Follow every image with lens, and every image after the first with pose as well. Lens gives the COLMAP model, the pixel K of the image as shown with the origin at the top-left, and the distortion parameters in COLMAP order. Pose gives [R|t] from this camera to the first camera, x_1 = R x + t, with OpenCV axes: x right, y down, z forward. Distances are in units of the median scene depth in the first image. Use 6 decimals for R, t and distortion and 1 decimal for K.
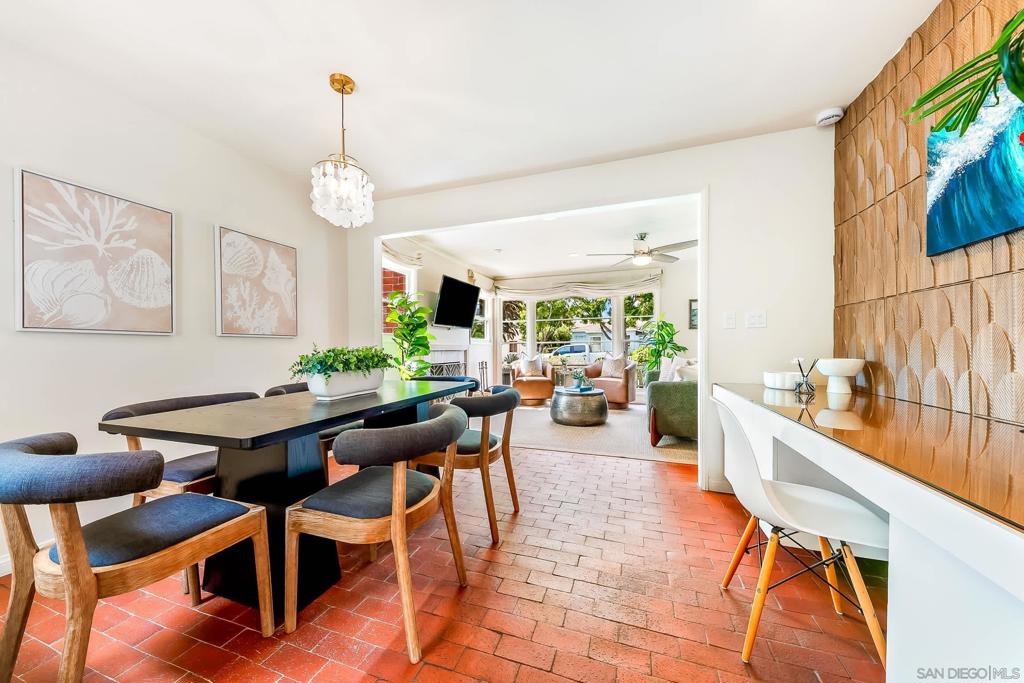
lens RADIAL K [[359.1, 0, 510.6], [0, 359.1, 348.3], [0, 0, 1]] dist [0.012034, -0.005092]
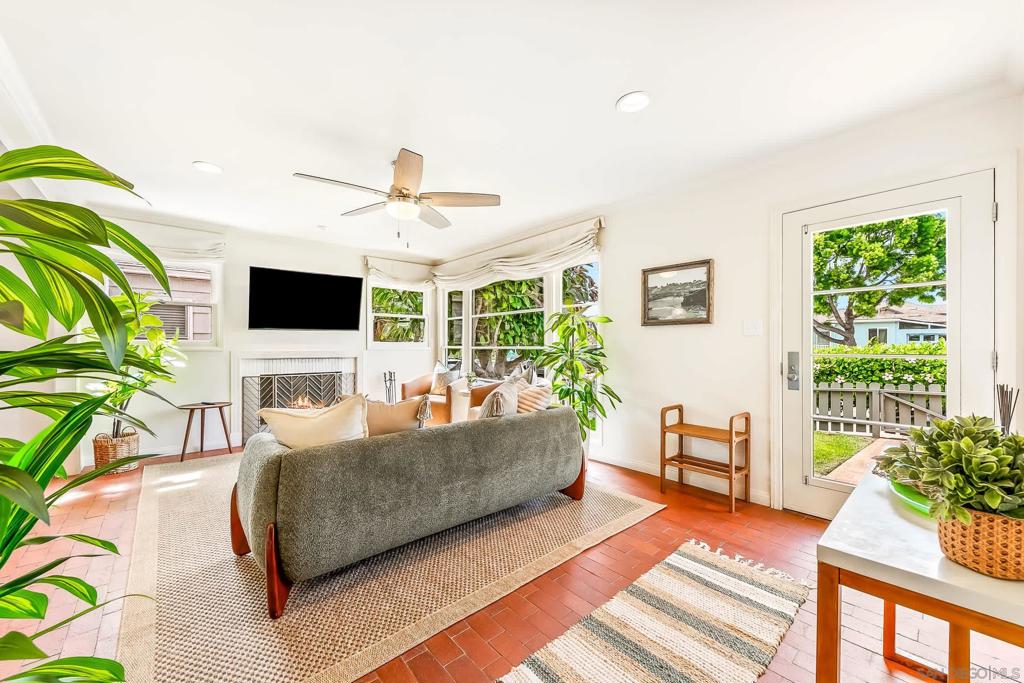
lens RADIAL K [[395.4, 0, 512.0], [0, 395.4, 341.5], [0, 0, 1]] dist [0.019947, 0.000016]
pose [[0.866214, 0.002753, -0.499666, 0.781844], [-0.007115, 0.999951, -0.006826, -0.032517], [0.499623, 0.009468, 0.866191, 0.515168]]
